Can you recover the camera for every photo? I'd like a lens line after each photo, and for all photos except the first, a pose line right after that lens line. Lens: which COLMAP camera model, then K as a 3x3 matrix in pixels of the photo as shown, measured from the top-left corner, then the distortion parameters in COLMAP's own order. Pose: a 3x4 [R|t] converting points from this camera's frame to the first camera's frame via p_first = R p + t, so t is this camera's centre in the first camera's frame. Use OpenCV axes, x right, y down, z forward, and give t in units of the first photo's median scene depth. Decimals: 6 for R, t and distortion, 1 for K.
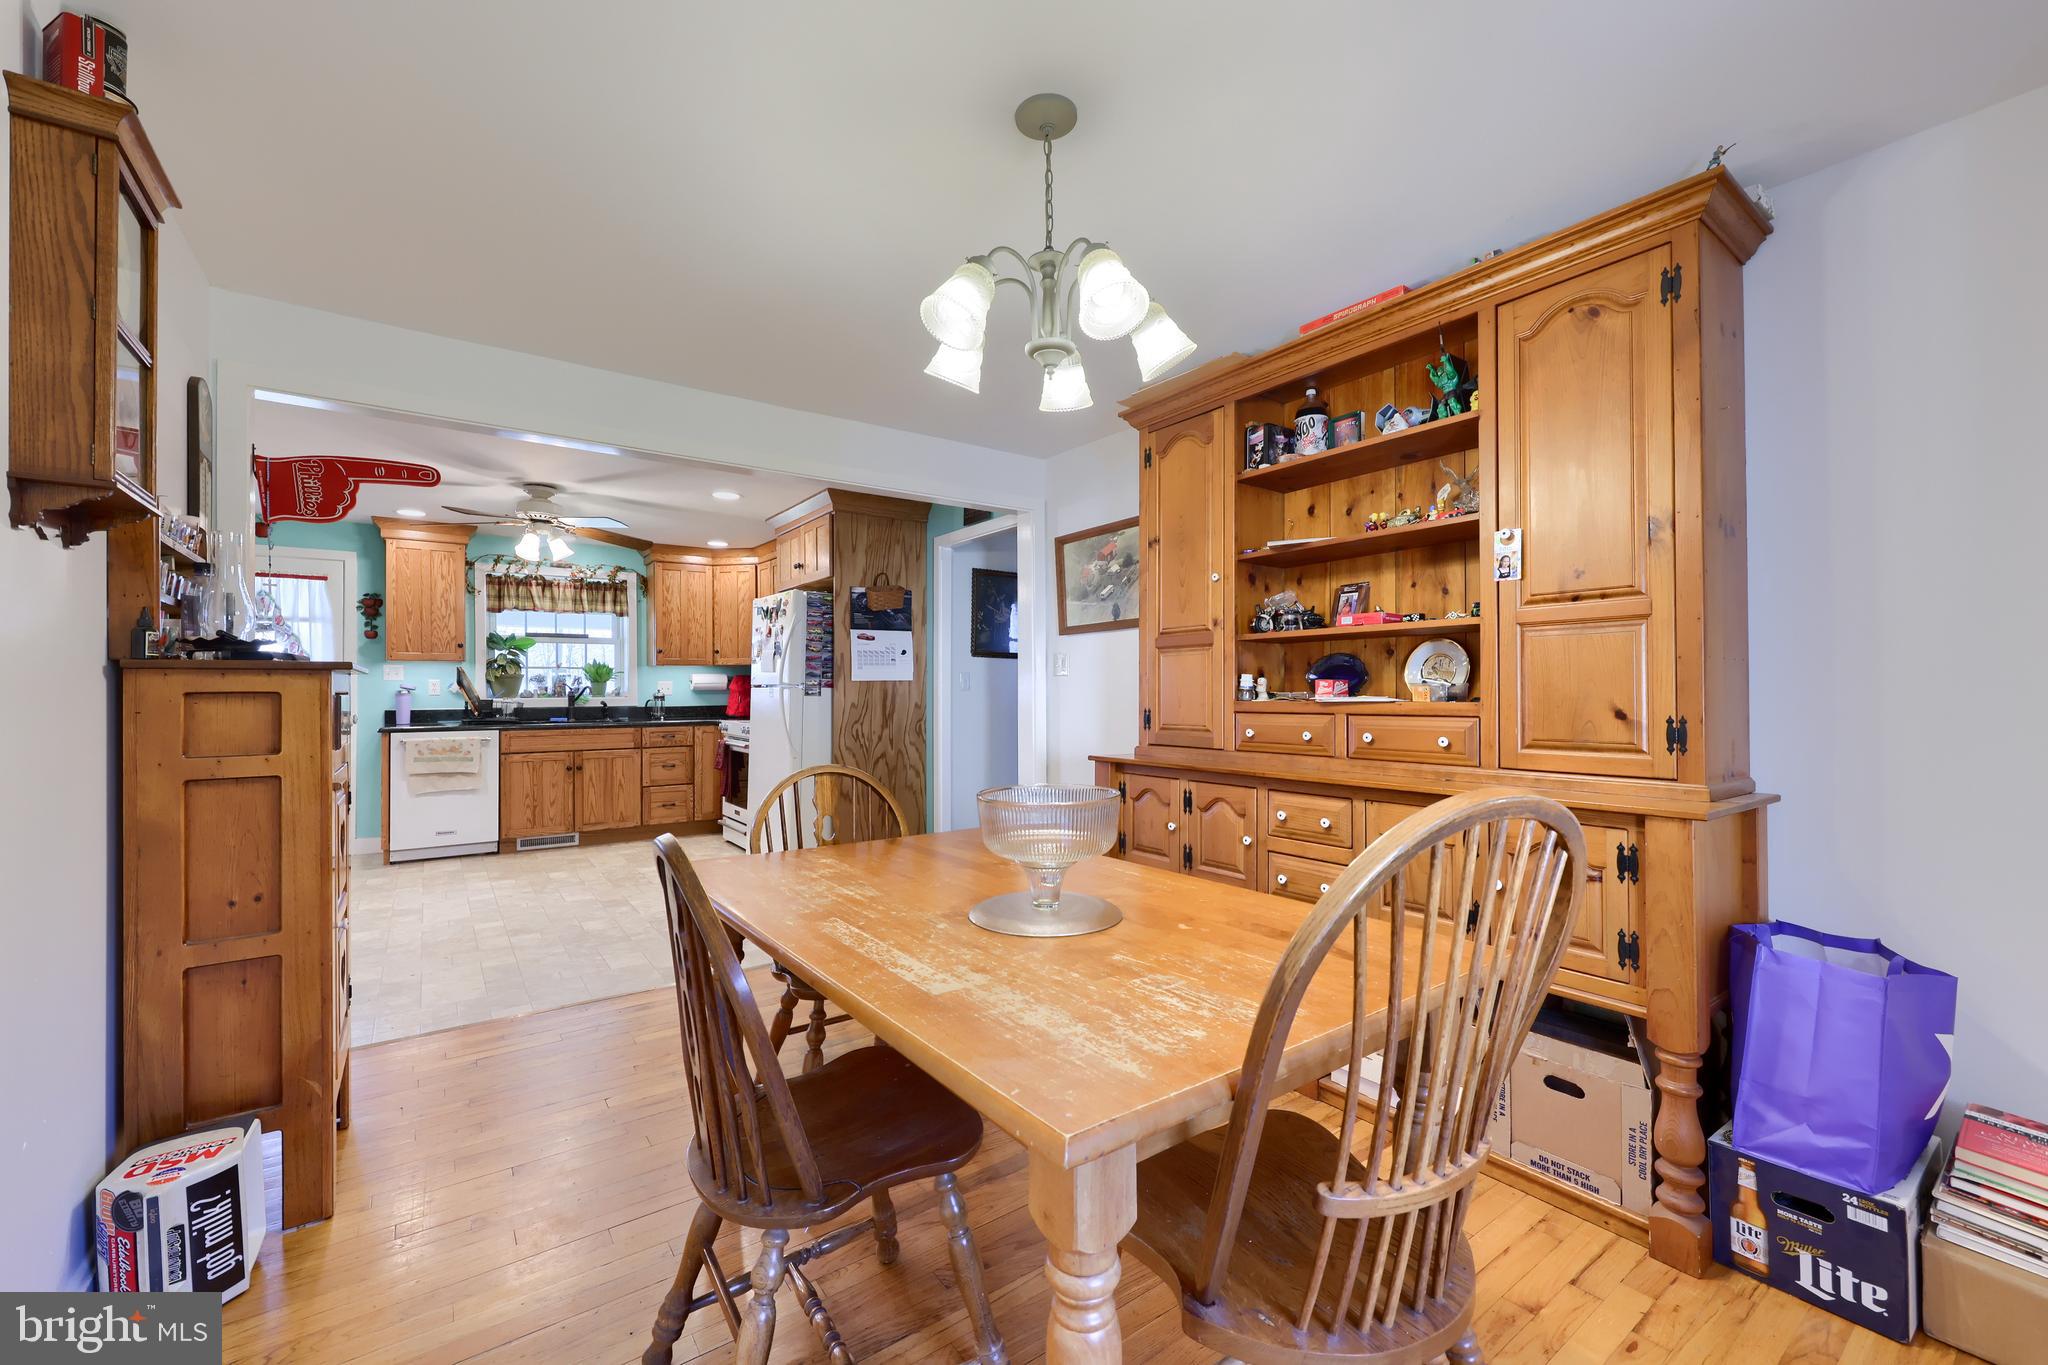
lens RADIAL K [[867.9, 0, 1047.3], [0, 867.9, 683.5], [0, 0, 1]] dist [-0.001772, -0.000430]
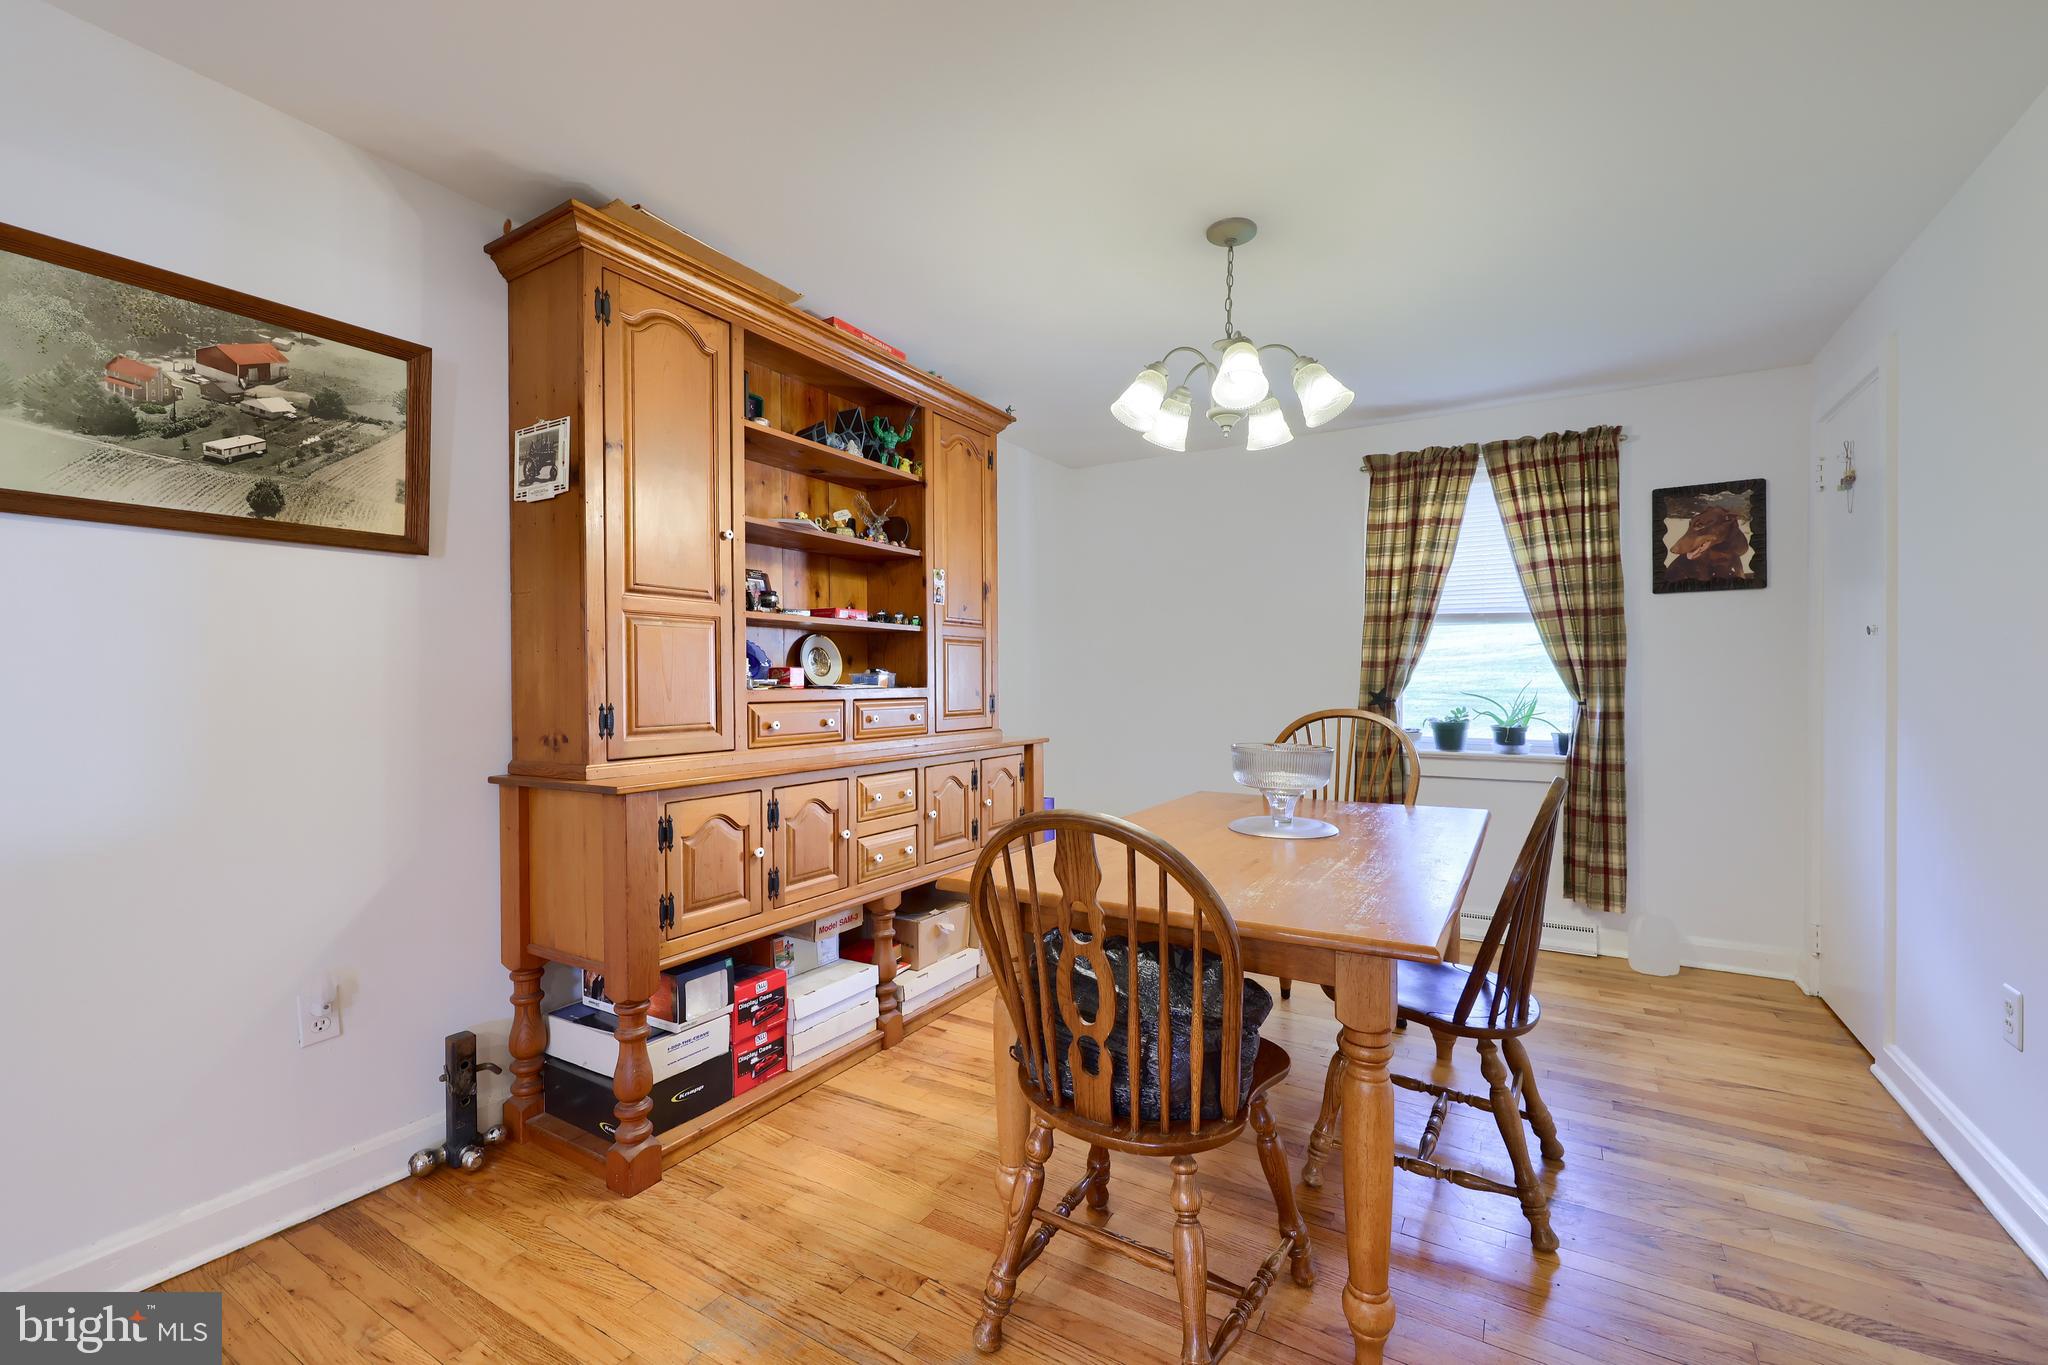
lens RADIAL K [[855.8, 0, 999.7], [0, 855.8, 688.9], [0, 0, 1]] dist [0.001698, 0.000292]
pose [[-0.372134, -0.006909, 0.928153, -0.306380], [-0.008151, 0.999958, 0.004175, 0.007248], [-0.928143, -0.006012, -0.372175, 0.512660]]
